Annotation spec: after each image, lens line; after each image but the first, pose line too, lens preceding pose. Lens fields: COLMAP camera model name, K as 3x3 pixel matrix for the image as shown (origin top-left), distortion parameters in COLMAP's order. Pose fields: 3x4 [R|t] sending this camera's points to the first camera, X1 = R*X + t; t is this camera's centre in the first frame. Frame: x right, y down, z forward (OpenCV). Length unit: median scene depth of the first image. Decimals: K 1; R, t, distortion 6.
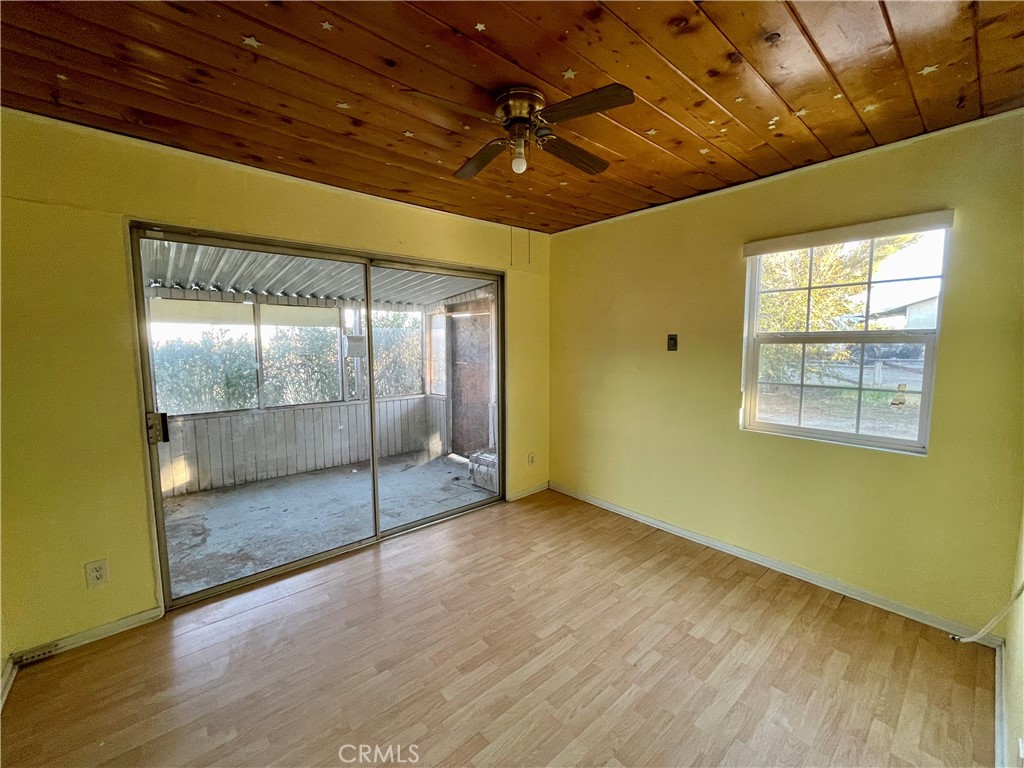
lens RADIAL K [[416.5, 0, 510.5], [0, 416.5, 382.4], [0, 0, 1]] dist [-0.001239, -0.000107]
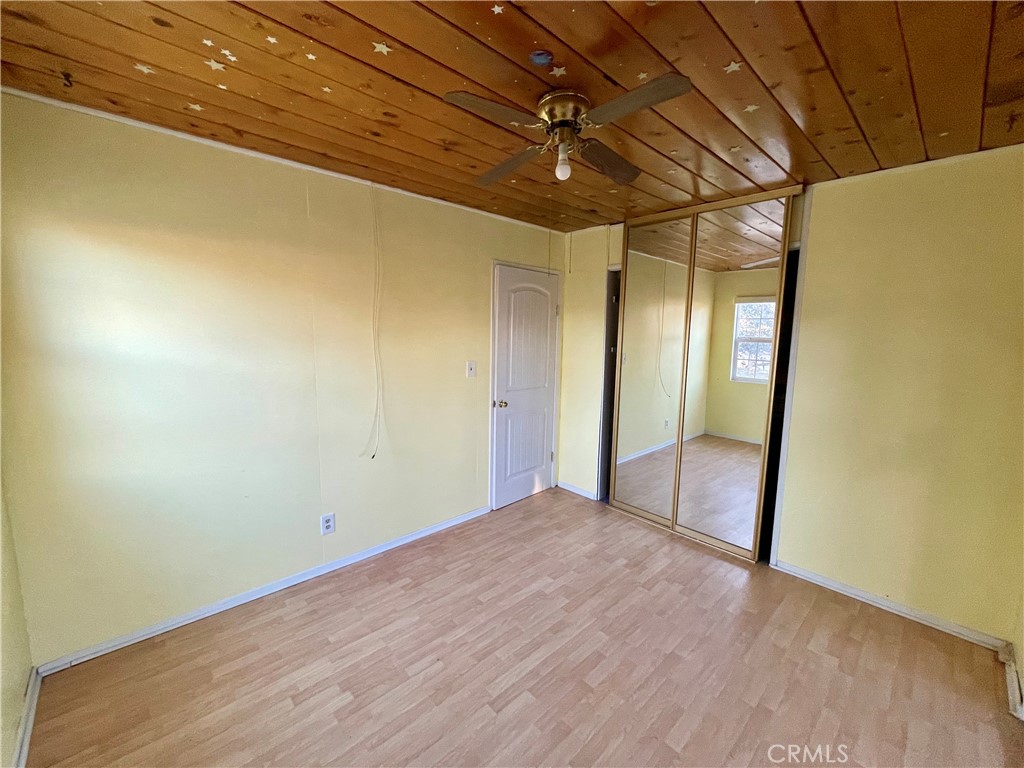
lens RADIAL K [[416.5, 0, 511.7], [0, 416.5, 383.8], [0, 0, 1]] dist [-0.001239, -0.000107]
pose [[-0.999225, -0.002714, -0.039264, 0.154118], [-0.011381, 0.974928, 0.222228, -0.227092], [0.037677, 0.222503, -0.974204, 1.831443]]
